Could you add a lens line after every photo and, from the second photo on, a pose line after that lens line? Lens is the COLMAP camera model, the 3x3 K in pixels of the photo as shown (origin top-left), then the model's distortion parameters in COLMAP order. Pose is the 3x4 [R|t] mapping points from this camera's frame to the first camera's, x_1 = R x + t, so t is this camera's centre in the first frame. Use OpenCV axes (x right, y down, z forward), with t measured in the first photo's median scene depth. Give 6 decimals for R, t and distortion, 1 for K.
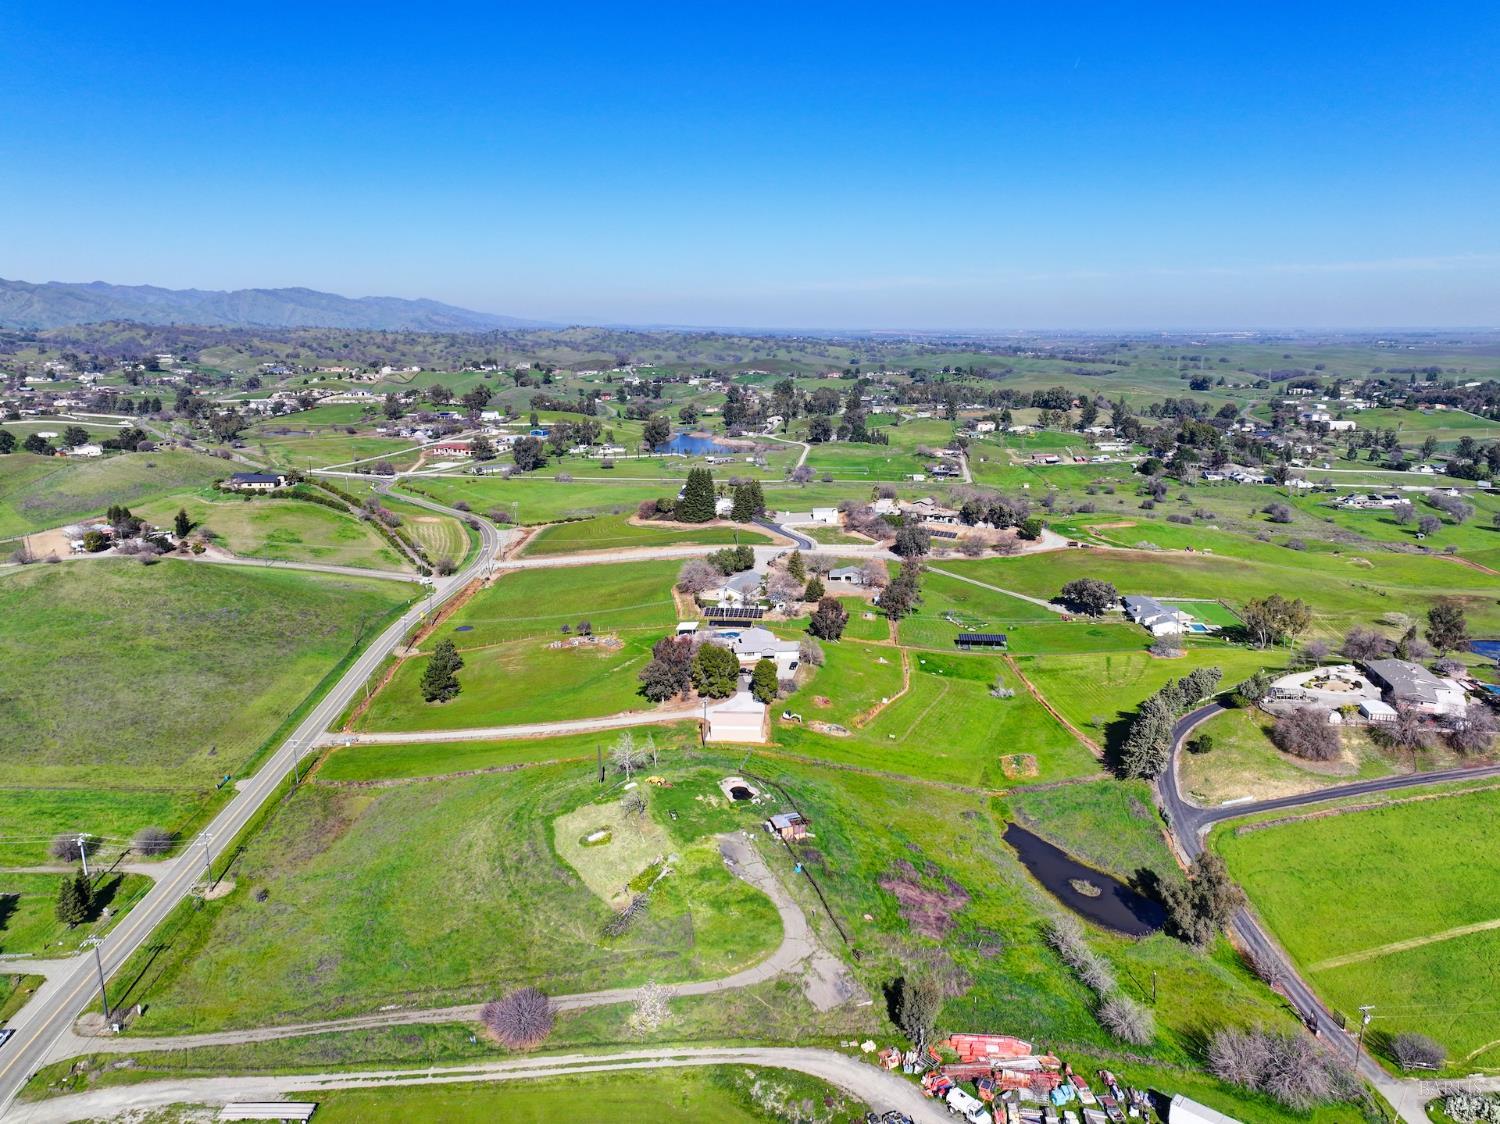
lens RADIAL K [[1047.6, 0, 756.1], [0, 1047.6, 554.3], [0, 0, 1]] dist [-0.002012, 0.011612]
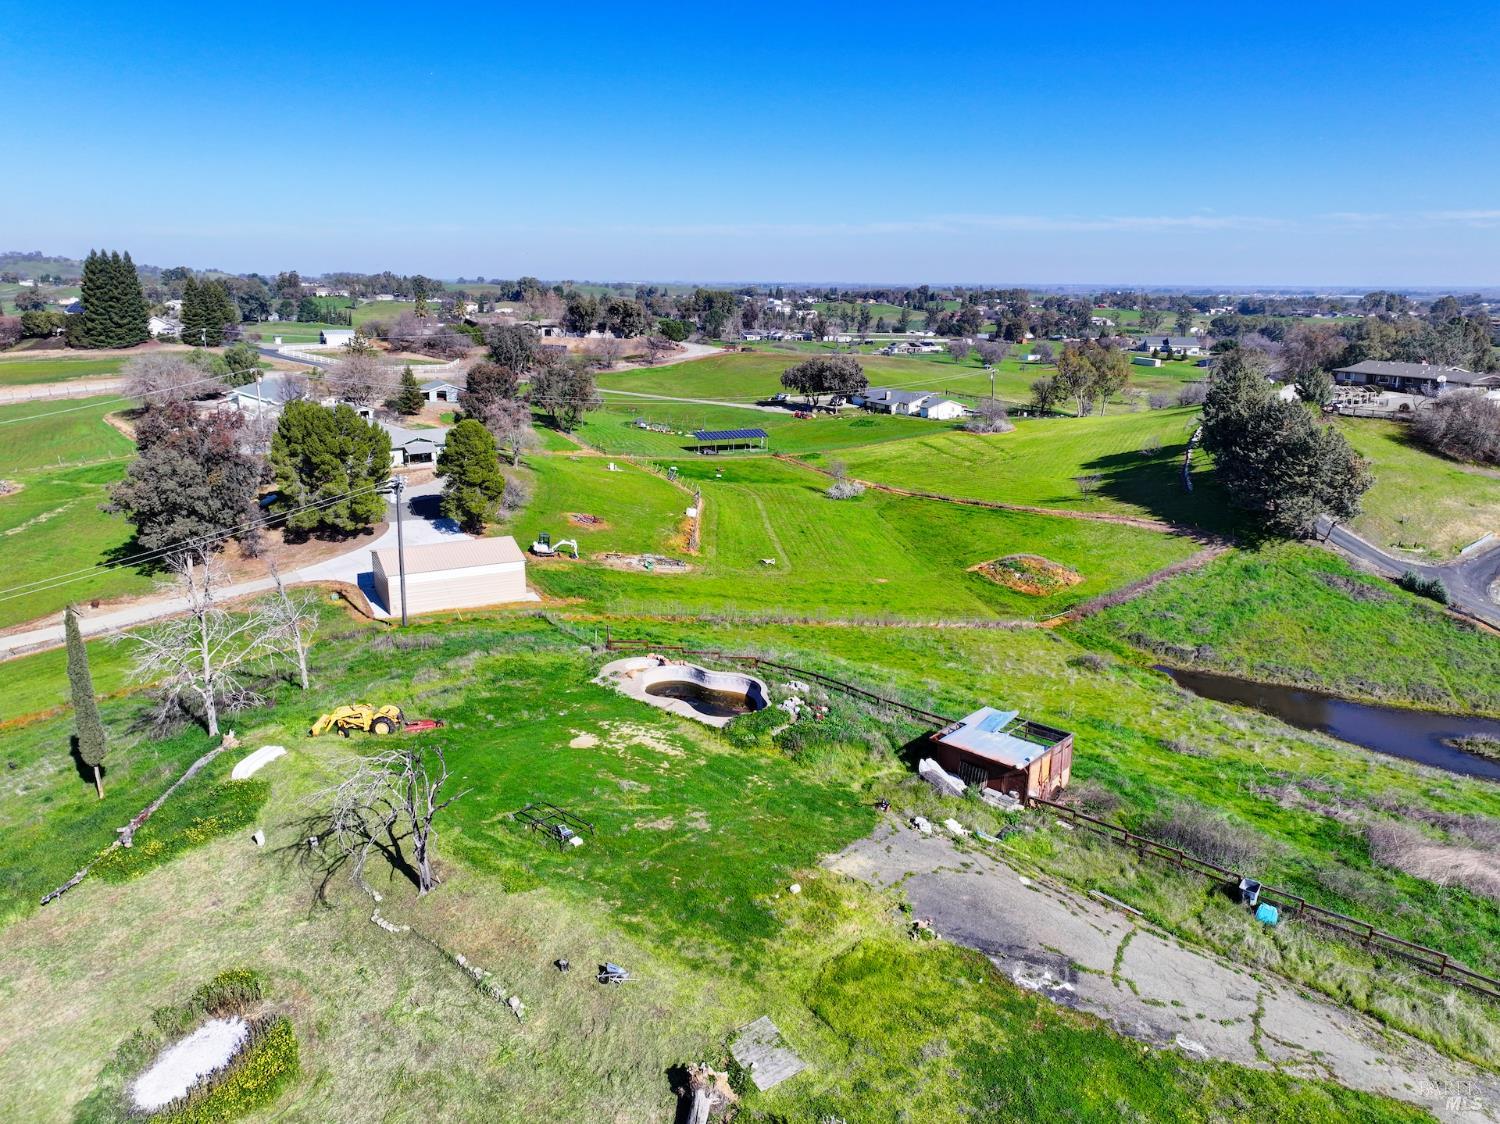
lens RADIAL K [[1047.6, 0, 756.1], [0, 1047.6, 554.3], [0, 0, 1]] dist [-0.002012, 0.011612]
pose [[0.853535, -0.120368, 0.506941, -0.112810], [0.098900, 0.992689, 0.069186, 0.138770], [-0.511563, -0.008916, 0.859199, 0.606092]]
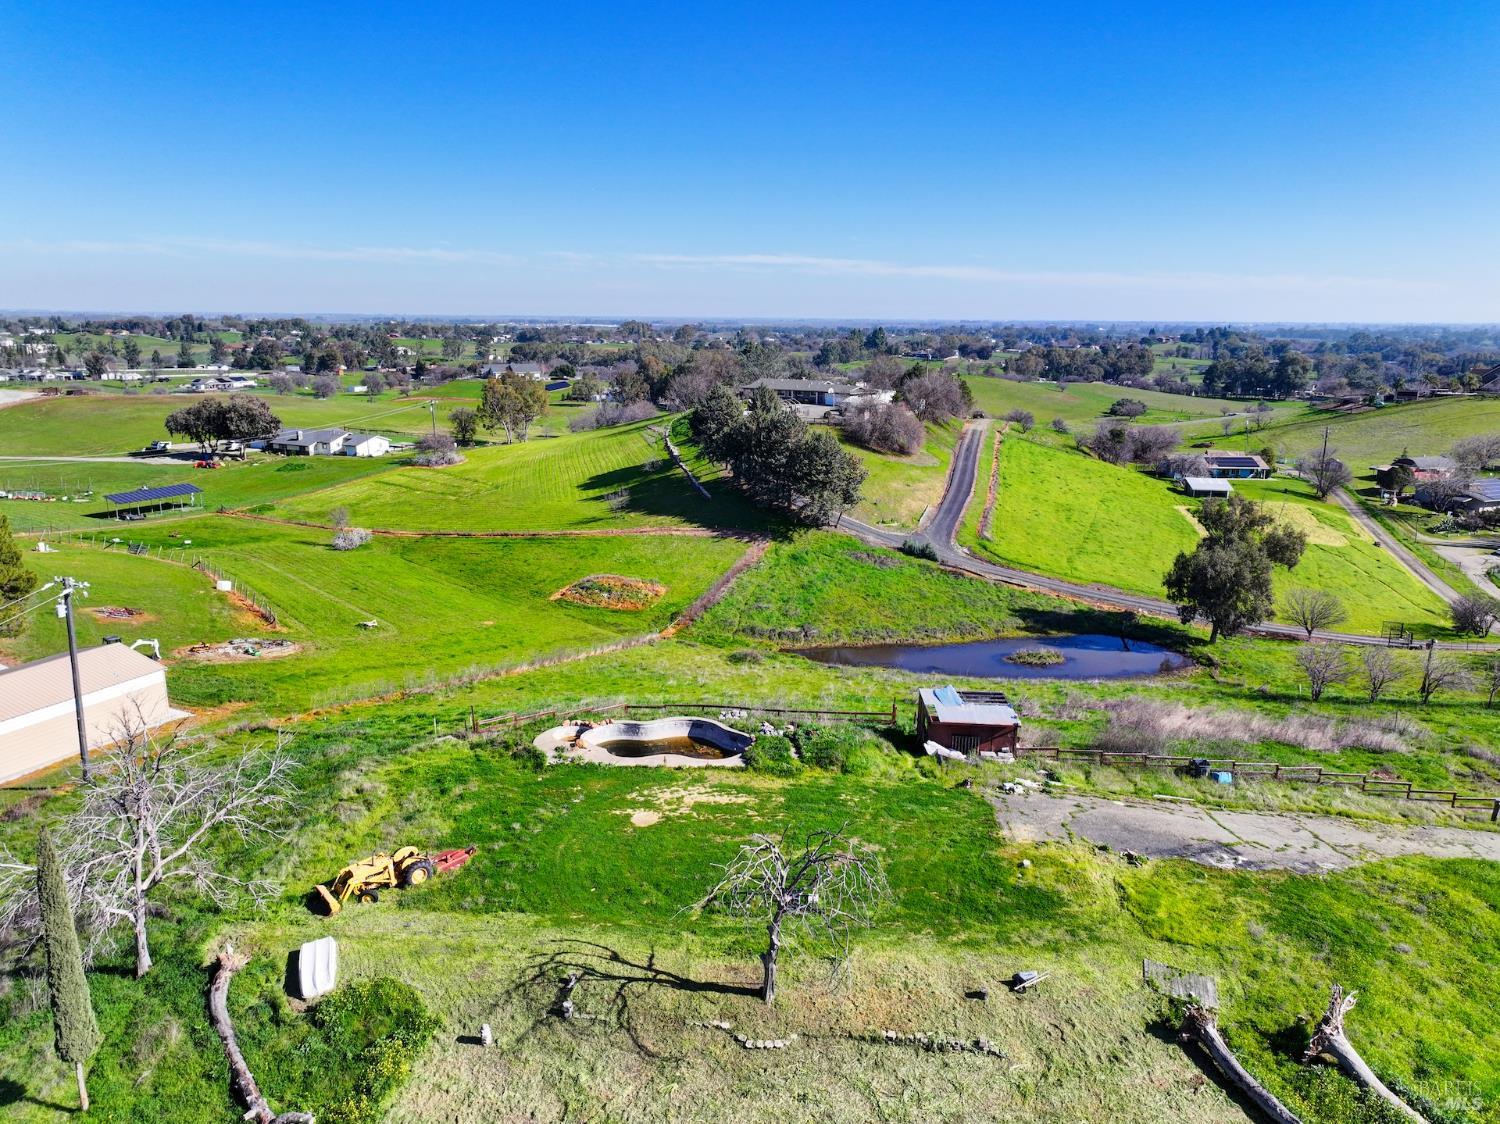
lens RADIAL K [[1047.6, 0, 756.1], [0, 1047.6, 554.3], [0, 0, 1]] dist [-0.002012, 0.011612]
pose [[0.349766, -0.198368, 0.915595, -0.195265], [0.187118, 0.972425, 0.139200, 0.118490], [-0.917960, 0.122637, 0.377240, 0.703342]]
